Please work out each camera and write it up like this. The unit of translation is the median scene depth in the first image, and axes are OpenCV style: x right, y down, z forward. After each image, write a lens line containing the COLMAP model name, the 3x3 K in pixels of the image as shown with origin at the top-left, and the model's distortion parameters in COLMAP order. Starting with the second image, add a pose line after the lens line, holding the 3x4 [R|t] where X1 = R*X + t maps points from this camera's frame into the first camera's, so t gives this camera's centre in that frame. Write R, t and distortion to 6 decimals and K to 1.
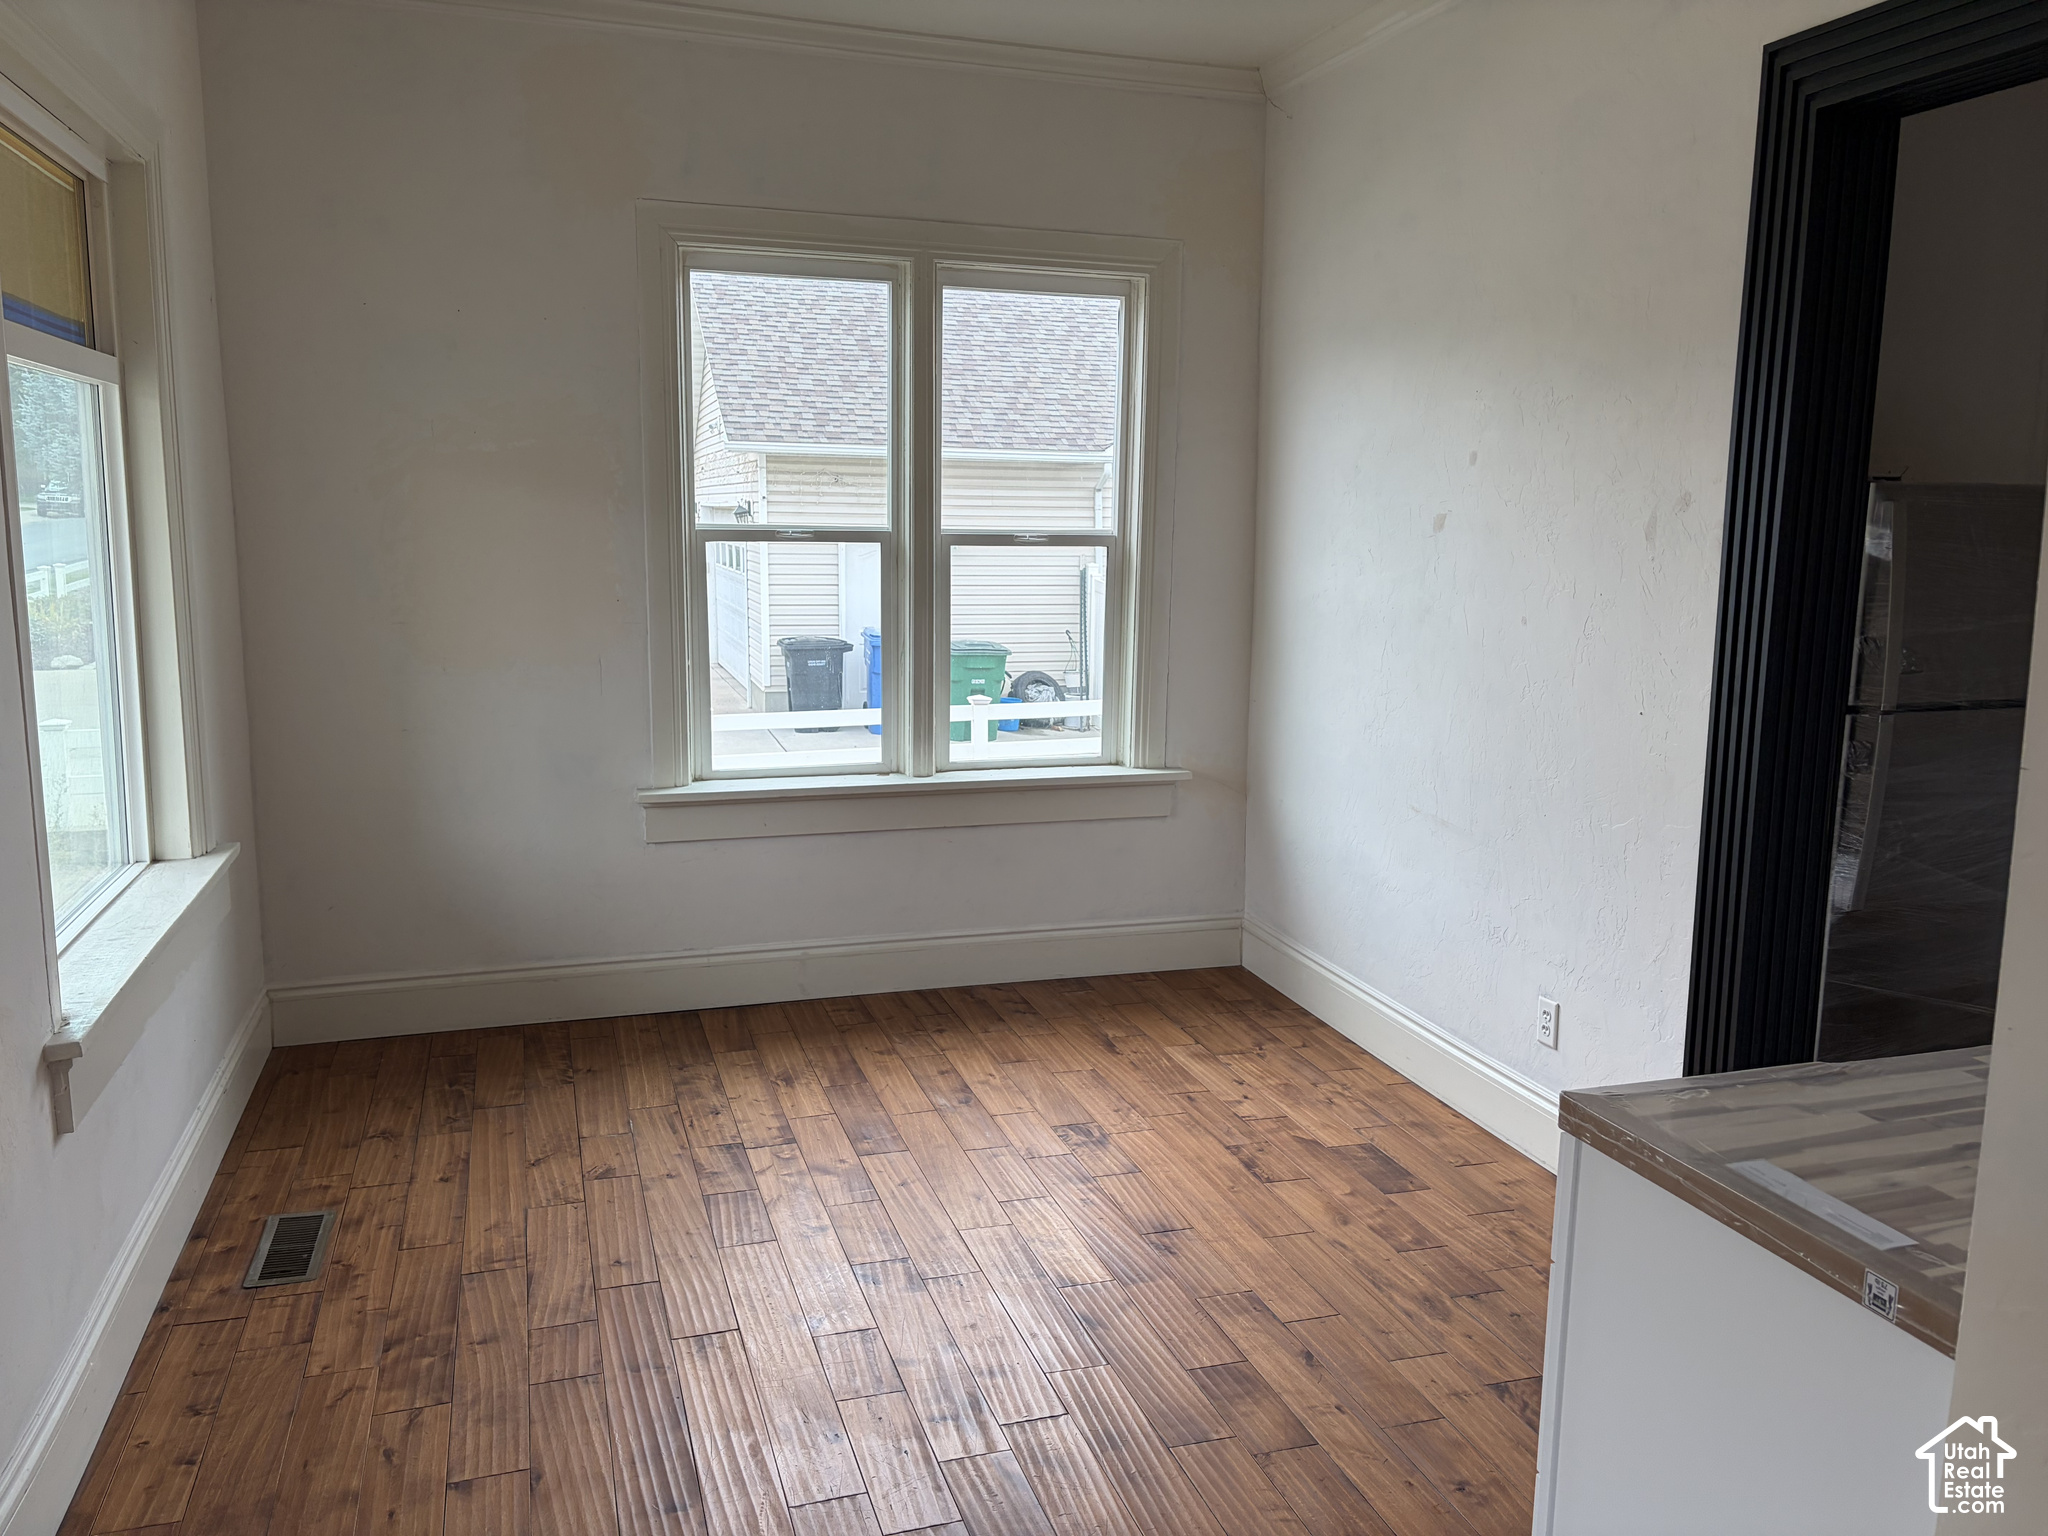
lens RADIAL K [[1561.0, 0, 1028.0], [0, 1561.0, 758.0], [0, 0, 1]] dist [0.049740, -0.041605]
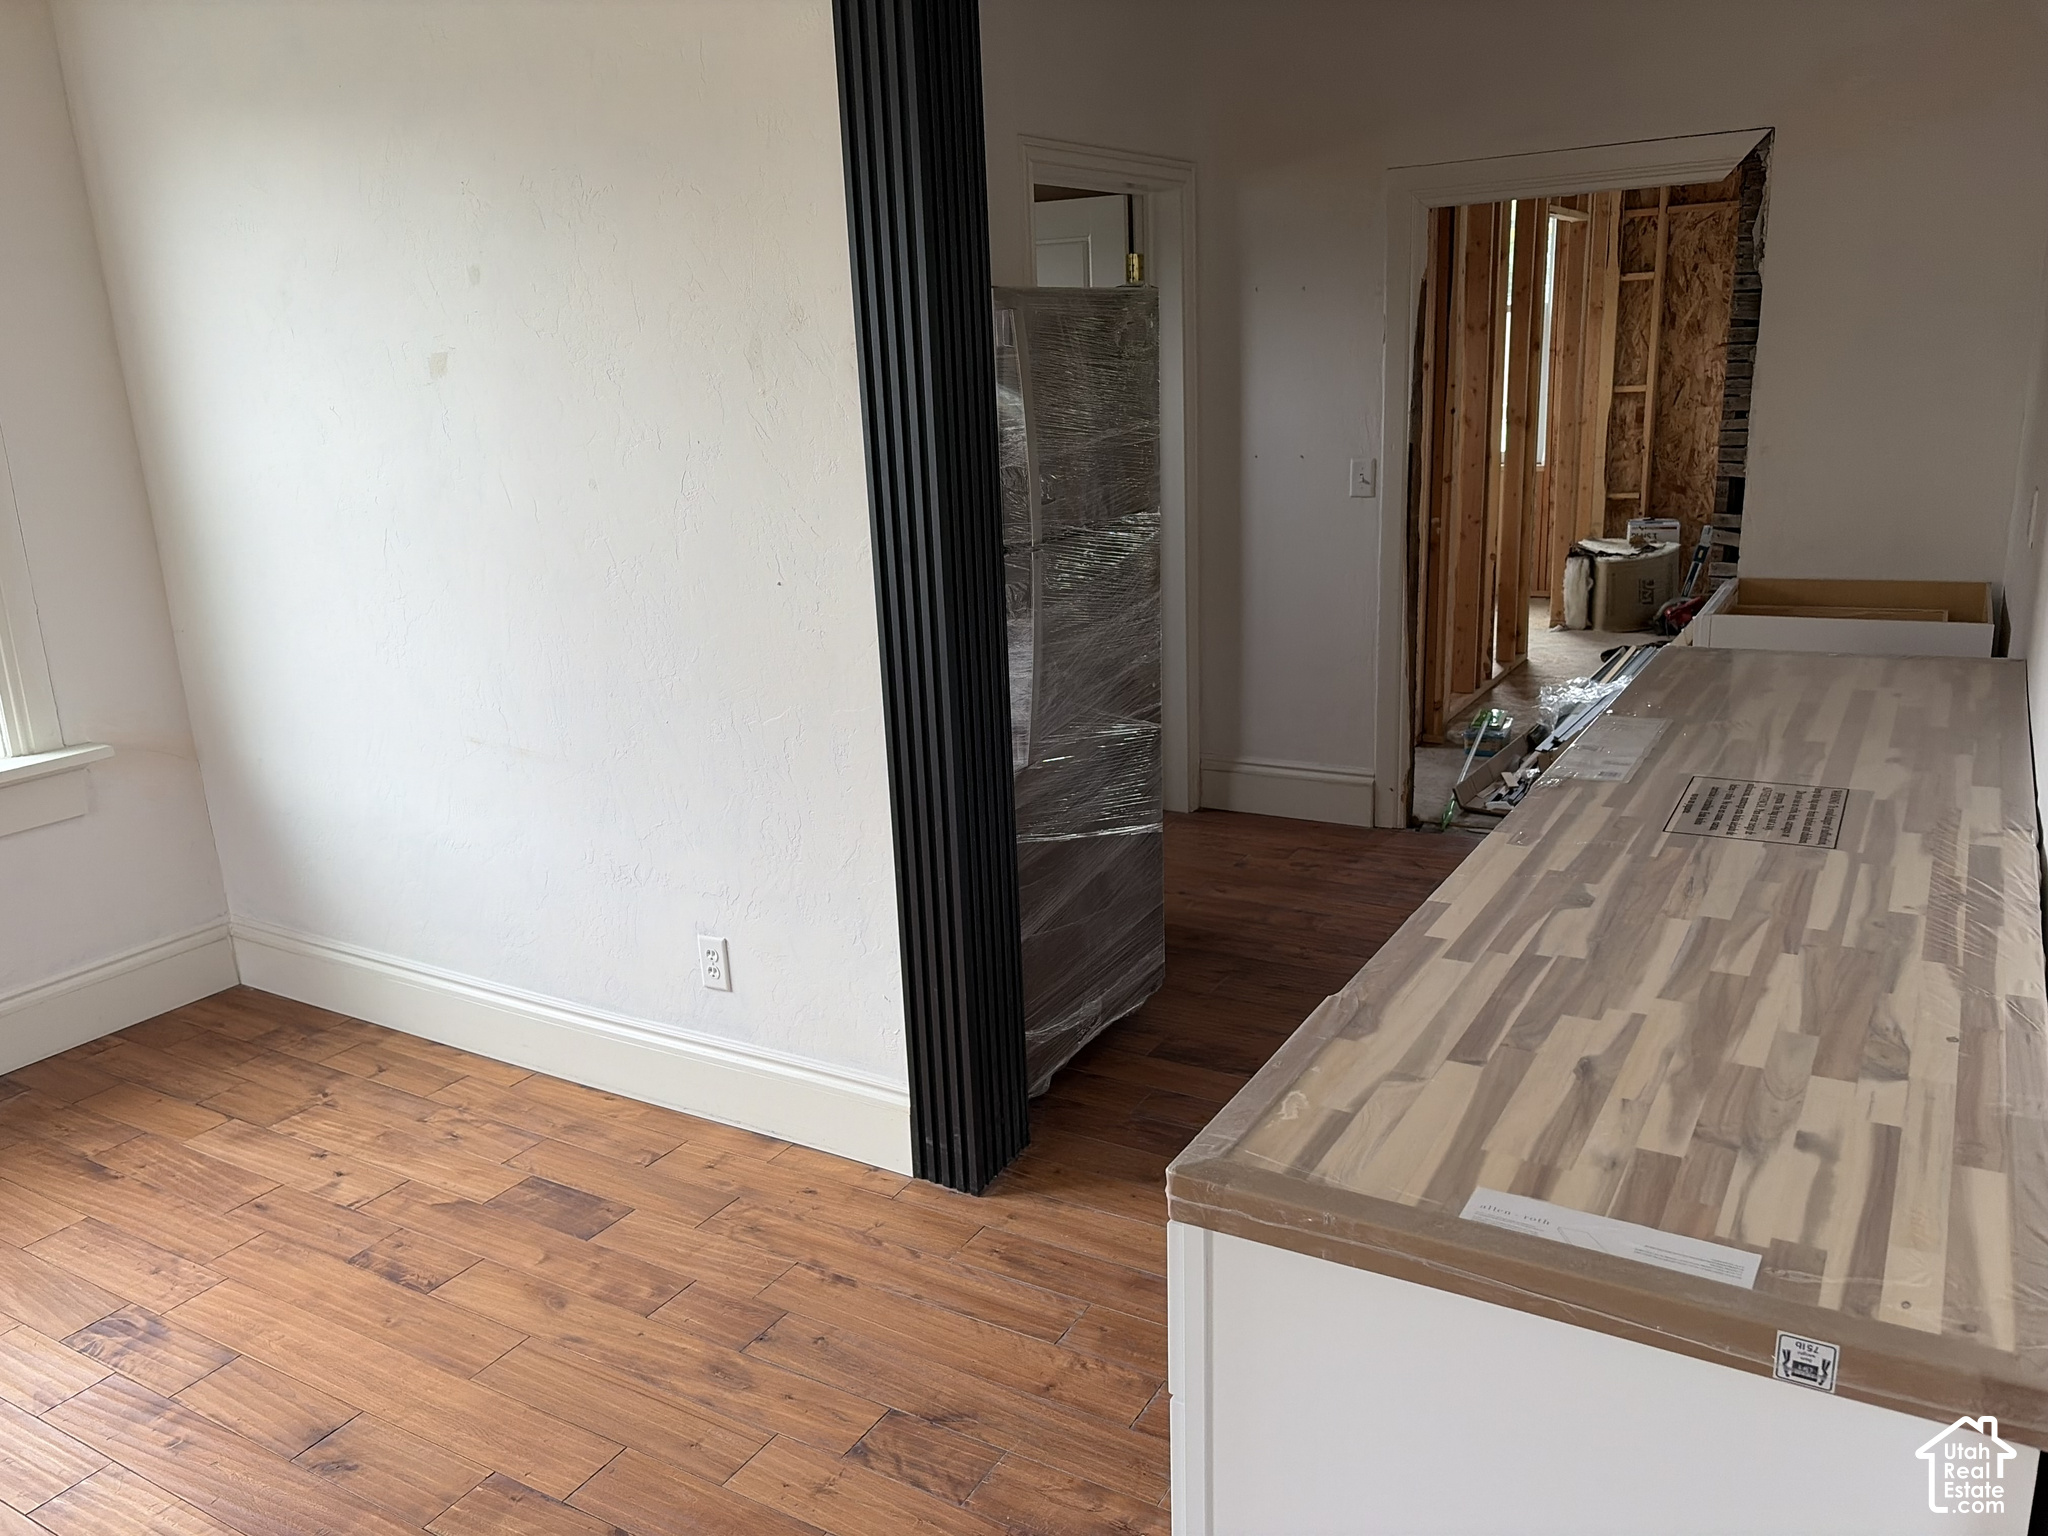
lens RADIAL K [[1561.0, 0, 1022.3], [0, 1561.0, 771.2], [0, 0, 1]] dist [0.049740, -0.041605]
pose [[0.747857, -0.214434, 0.628274, -0.047458], [0.151681, 0.976555, 0.152753, -0.033478], [-0.646300, -0.018940, 0.762849, 0.249059]]
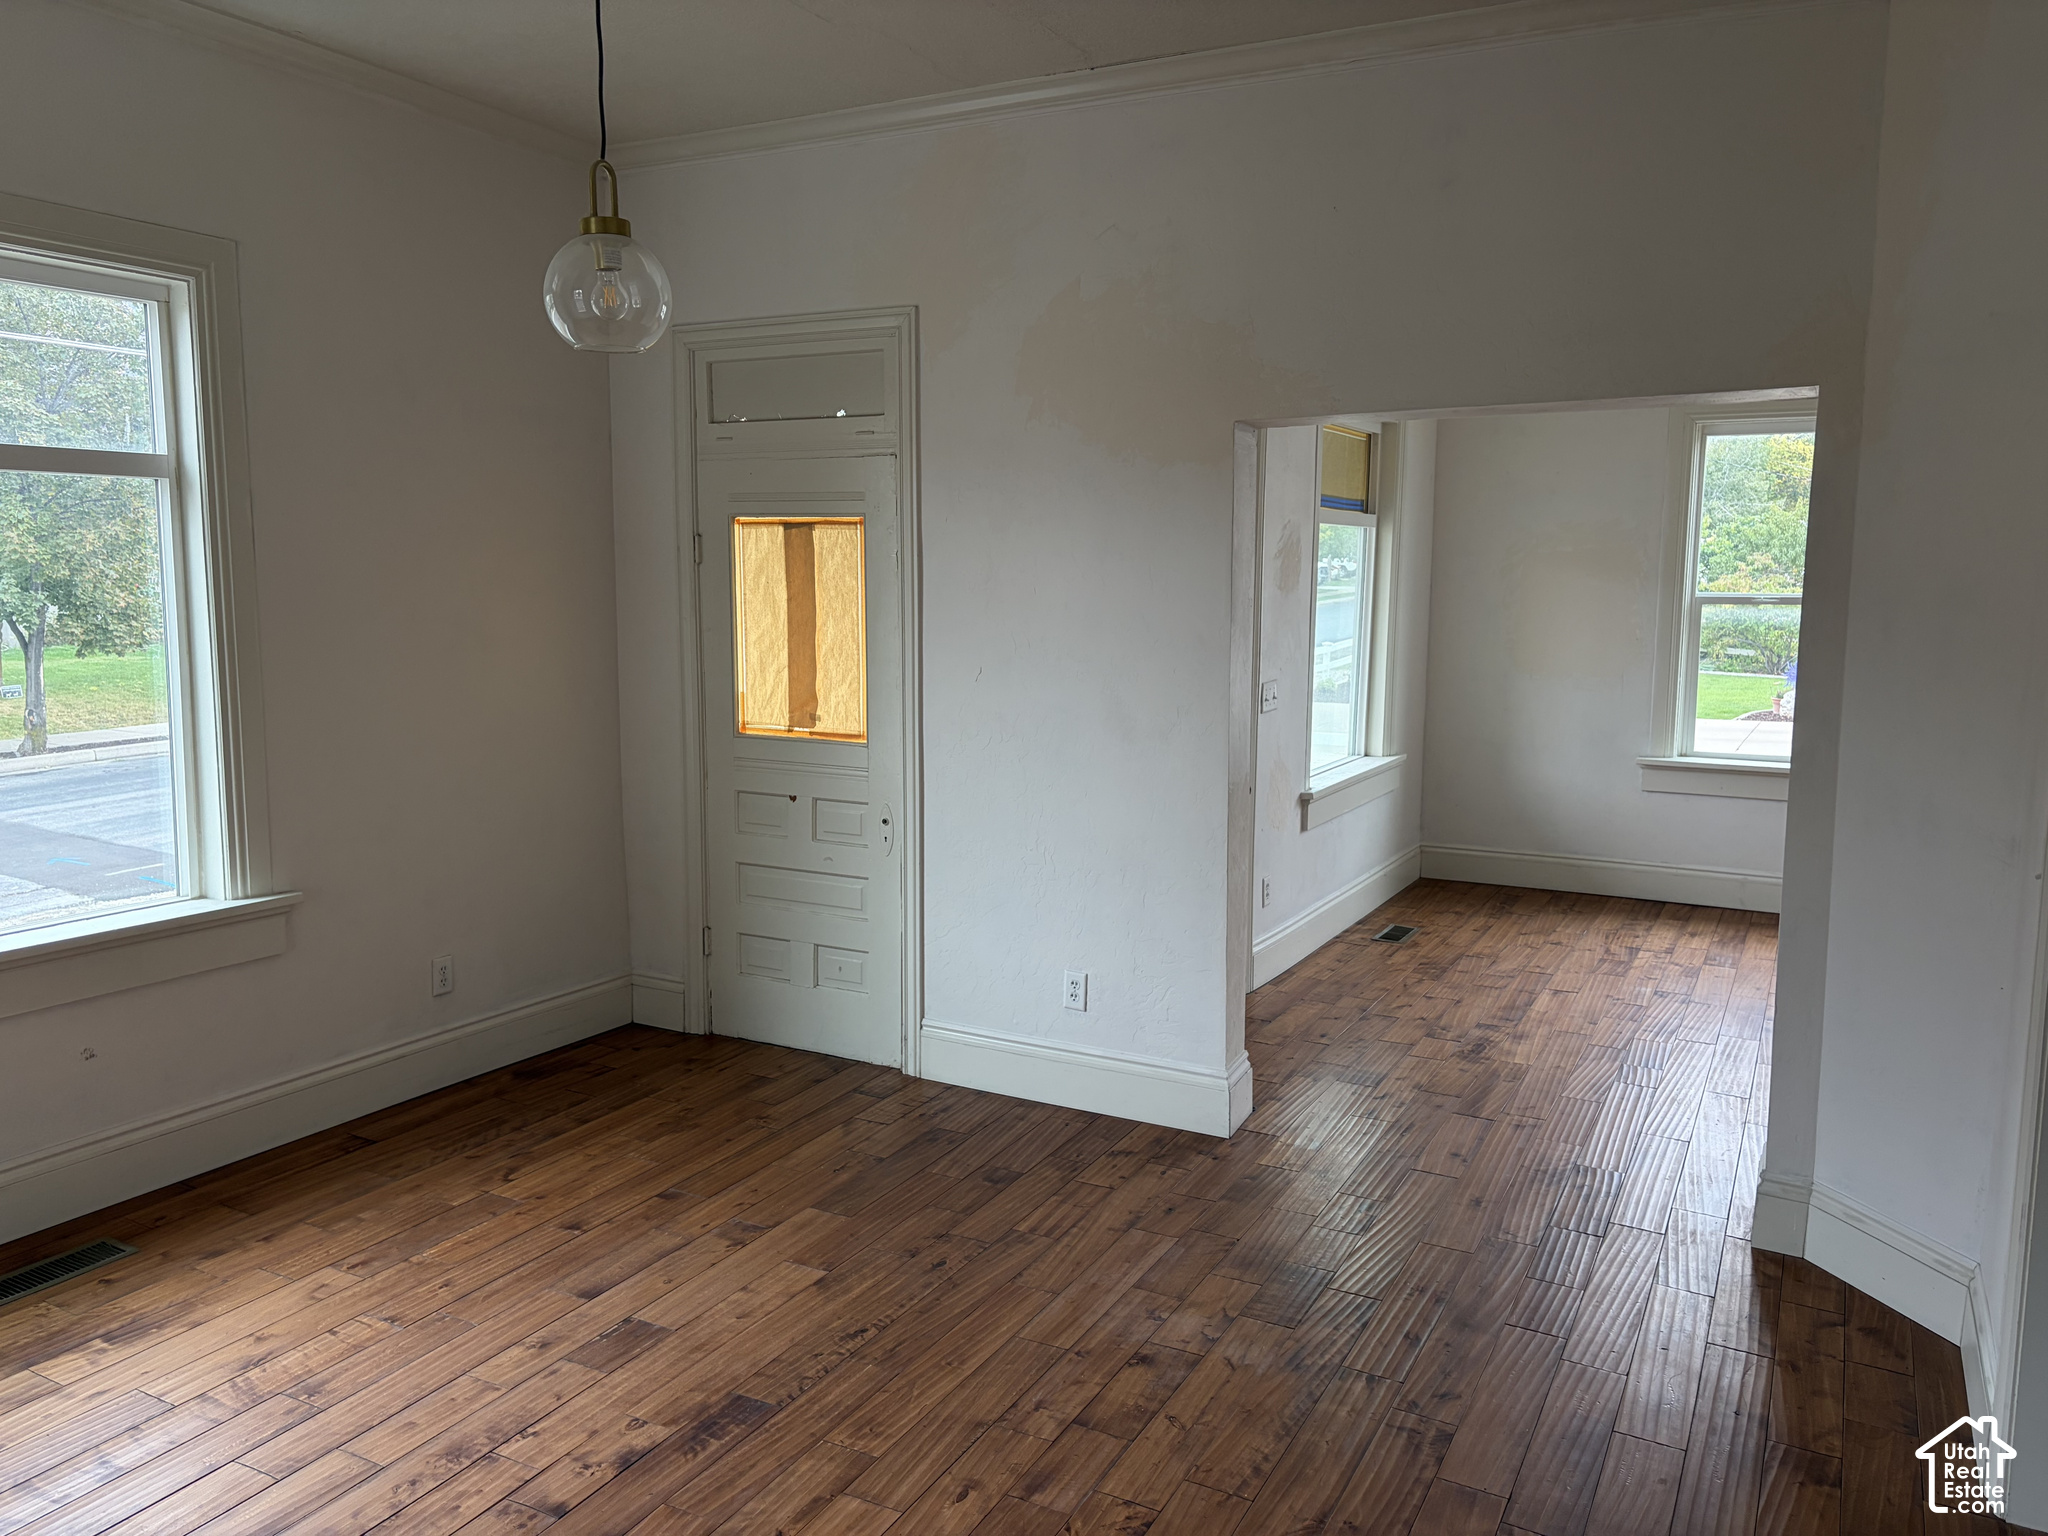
lens RADIAL K [[1561.0, 0, 1028.1], [0, 1561.0, 761.9], [0, 0, 1]] dist [0.049740, -0.041605]
pose [[0.702787, 0.076157, -0.707312, 0.983916], [-0.110097, 0.993918, -0.002376, 0.213193], [0.702829, 0.079542, 0.706897, -1.274006]]
